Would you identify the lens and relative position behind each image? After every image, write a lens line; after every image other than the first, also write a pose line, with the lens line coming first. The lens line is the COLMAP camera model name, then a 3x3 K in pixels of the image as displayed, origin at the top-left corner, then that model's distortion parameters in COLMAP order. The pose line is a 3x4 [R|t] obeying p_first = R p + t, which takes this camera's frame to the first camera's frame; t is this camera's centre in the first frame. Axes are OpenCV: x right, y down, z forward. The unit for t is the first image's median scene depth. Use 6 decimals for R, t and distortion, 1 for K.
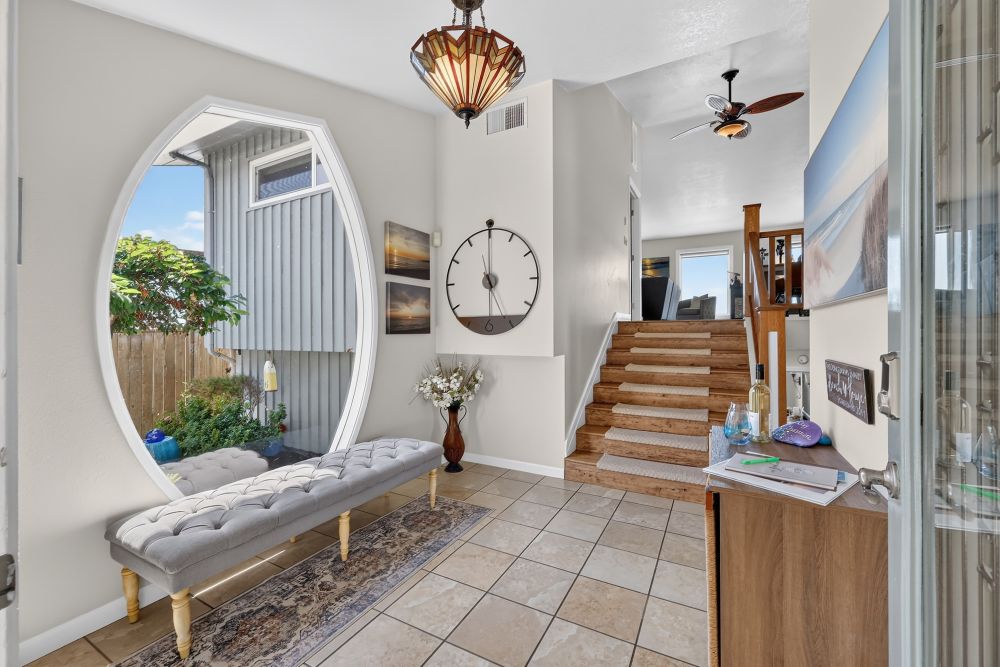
lens RADIAL K [[398.5, 0, 500.5], [0, 398.5, 329.2], [0, 0, 1]] dist [-0.003046, 0.000101]
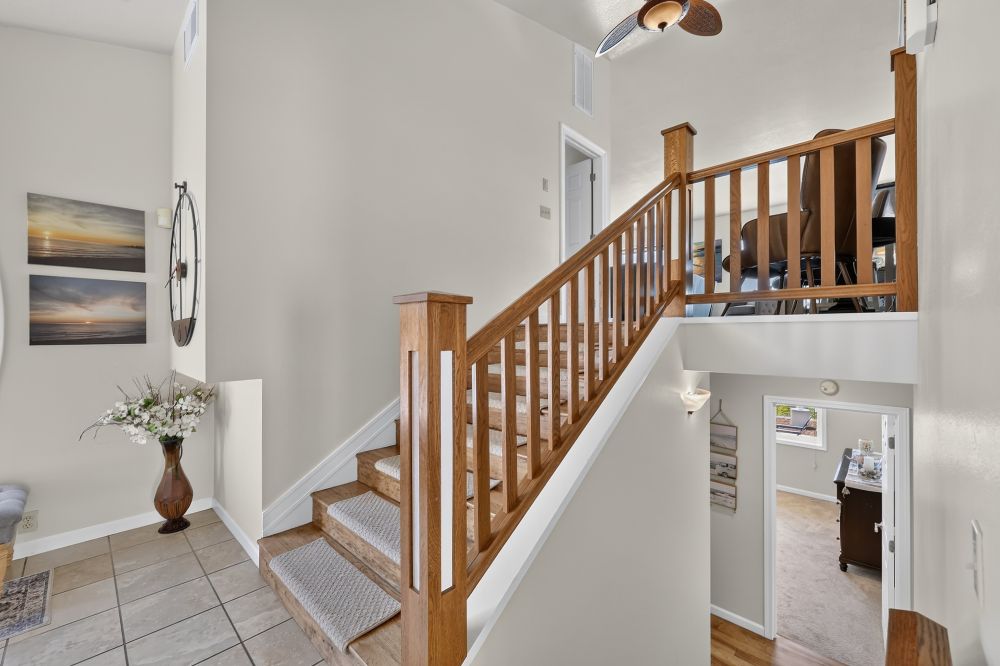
lens RADIAL K [[398.5, 0, 504.2], [0, 398.5, 334.3], [0, 0, 1]] dist [-0.003046, 0.000101]
pose [[0.964878, 0.000911, -0.262696, 0.714694], [-0.002151, 0.999988, -0.004431, -0.005896], [0.262688, 0.004840, 0.964869, 0.487121]]
